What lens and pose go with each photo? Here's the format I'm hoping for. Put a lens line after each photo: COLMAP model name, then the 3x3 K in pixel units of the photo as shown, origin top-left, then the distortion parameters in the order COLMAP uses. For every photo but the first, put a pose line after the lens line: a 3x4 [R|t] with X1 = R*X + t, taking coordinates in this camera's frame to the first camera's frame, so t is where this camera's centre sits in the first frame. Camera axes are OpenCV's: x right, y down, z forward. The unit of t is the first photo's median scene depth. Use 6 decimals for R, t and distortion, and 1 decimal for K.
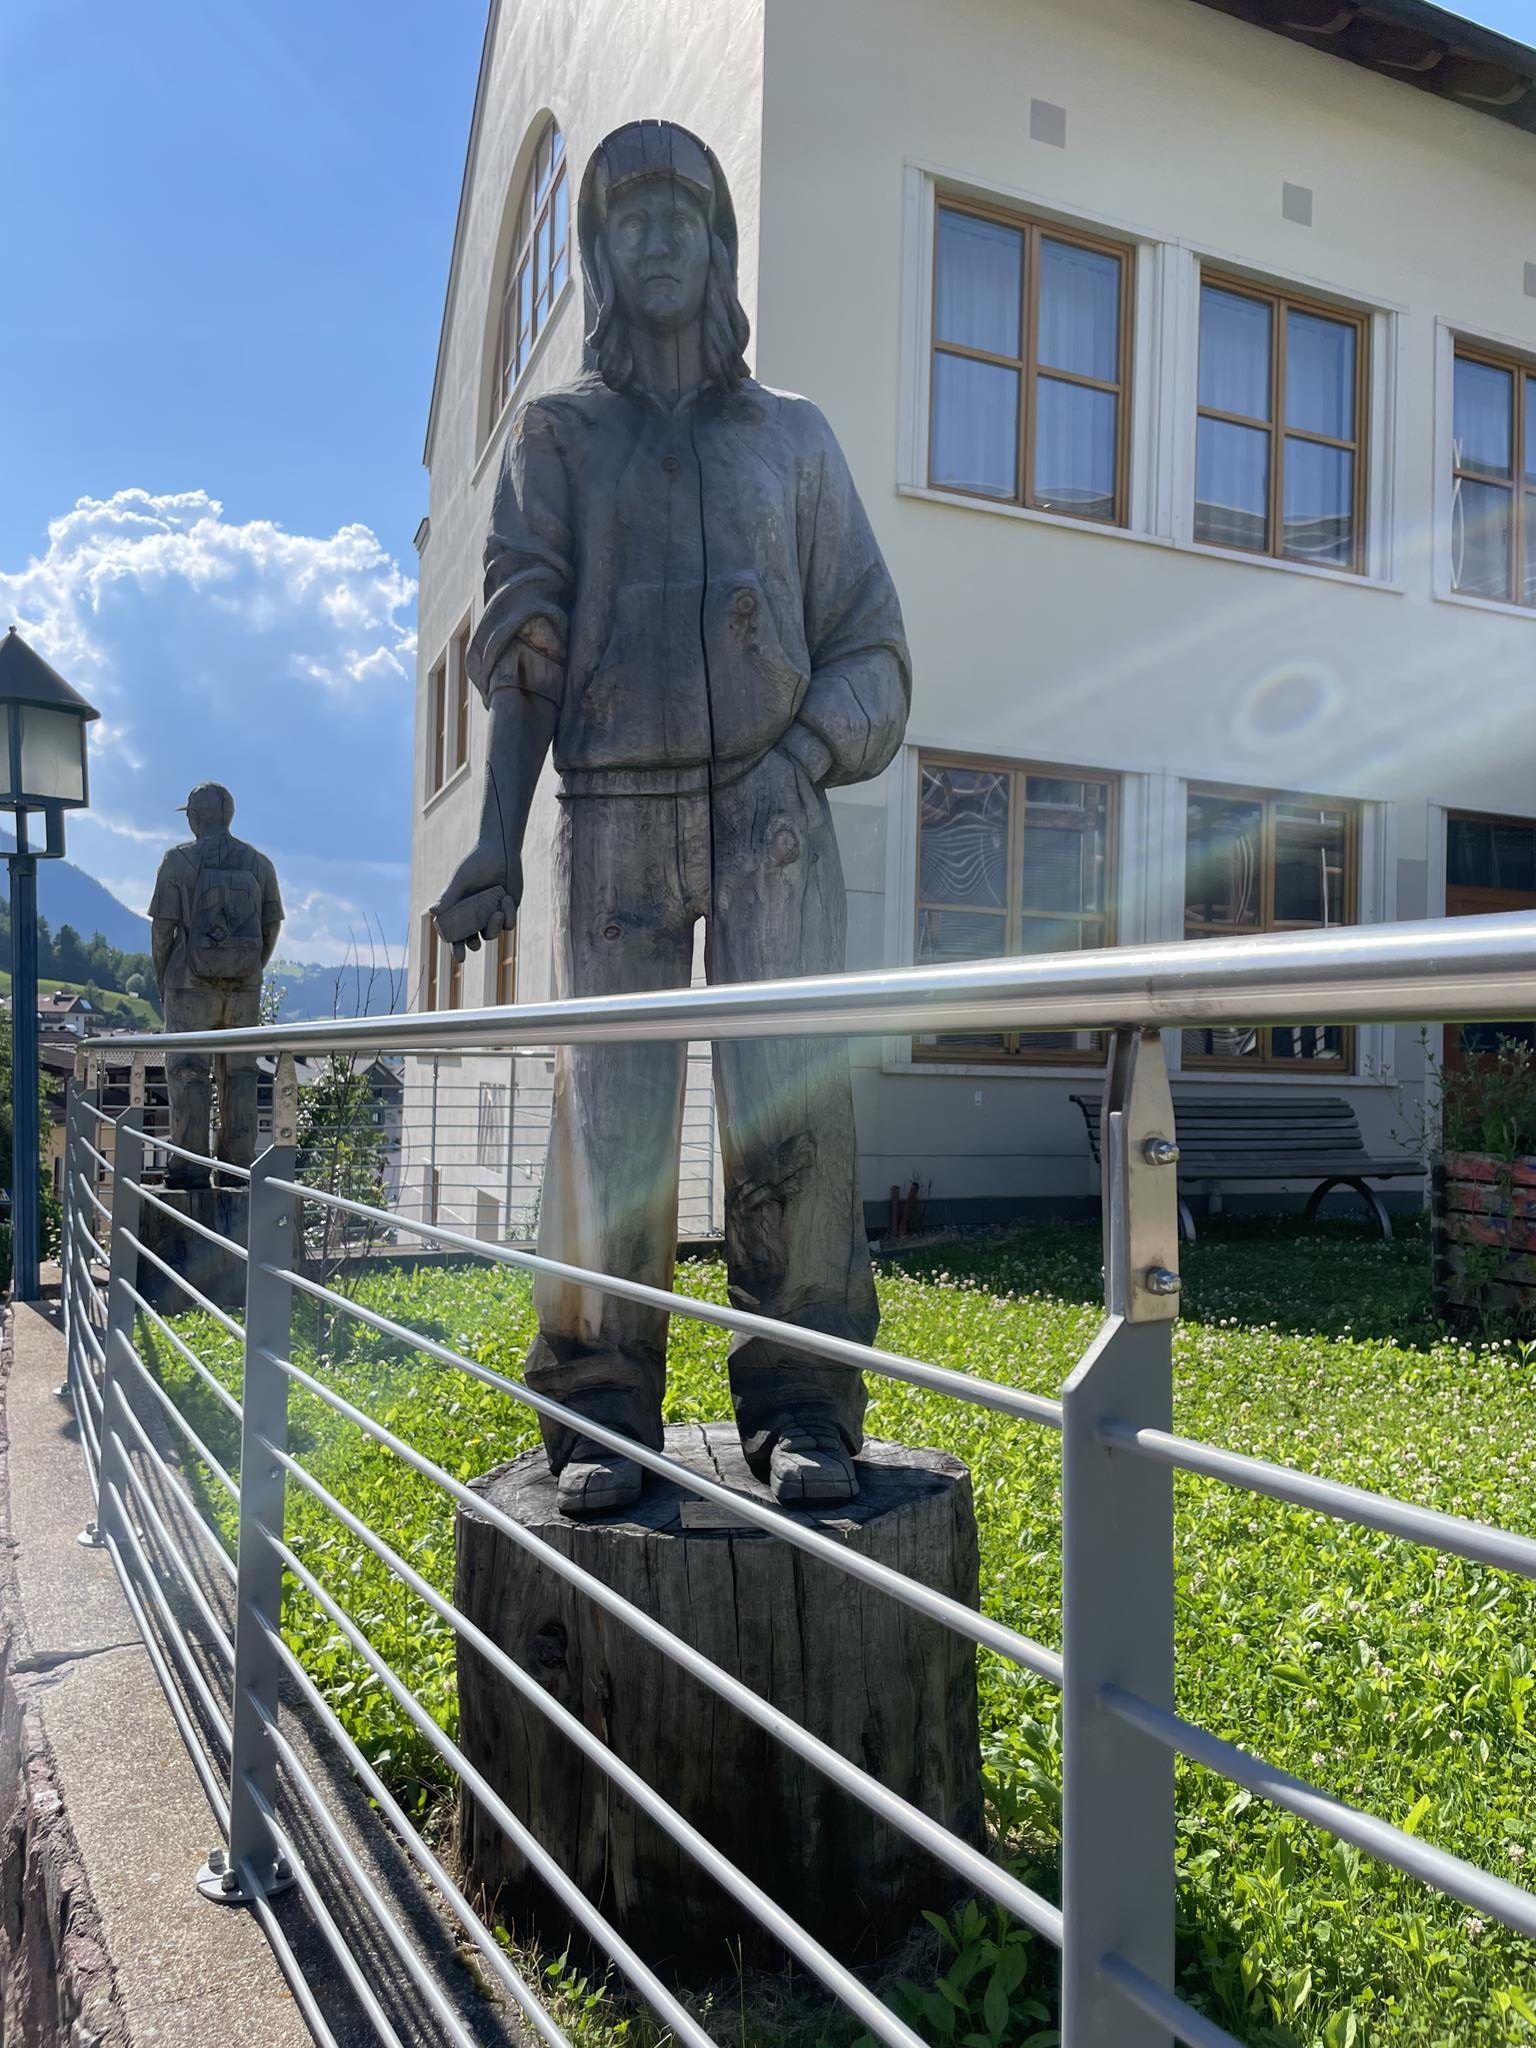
lens RADIAL K [[1582.7, 0, 753.8], [0, 1582.7, 1023.6], [0, 0, 1]] dist [0.093187, -0.131079]
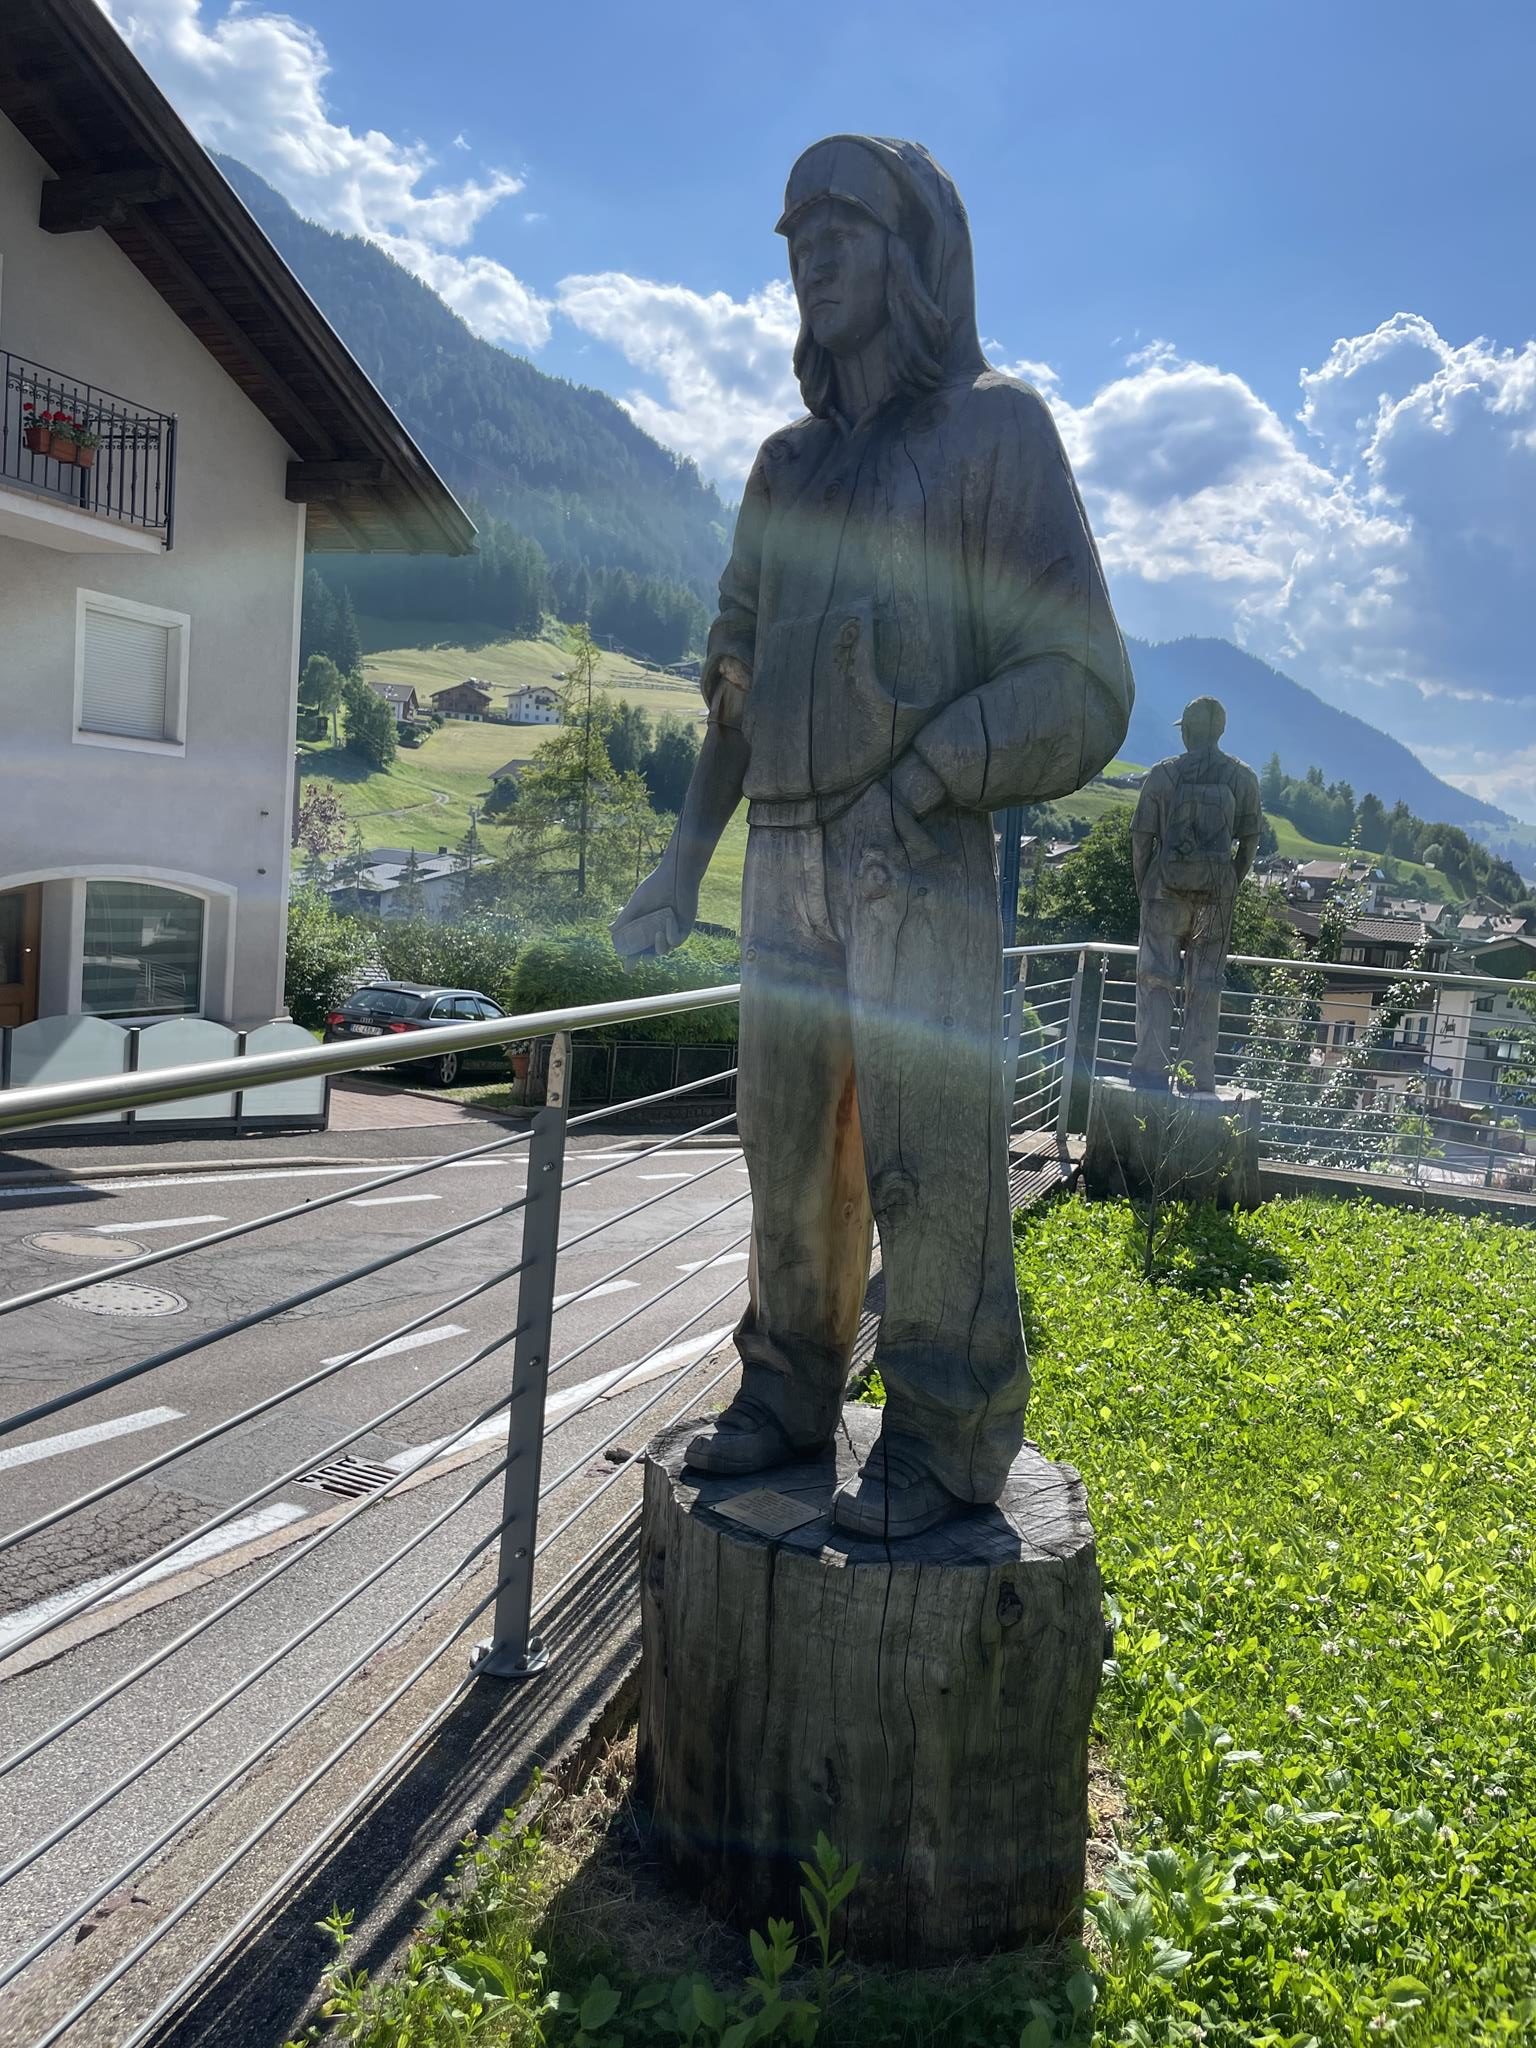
lens RADIAL K [[1582.7, 0, 753.8], [0, 1582.7, 1023.6], [0, 0, 1]] dist [0.093187, -0.131079]
pose [[0.683616, 0.110488, -0.721430, 0.667044], [-0.046007, 0.993033, 0.108489, -0.123544], [0.728390, -0.040974, 0.683936, 0.259398]]
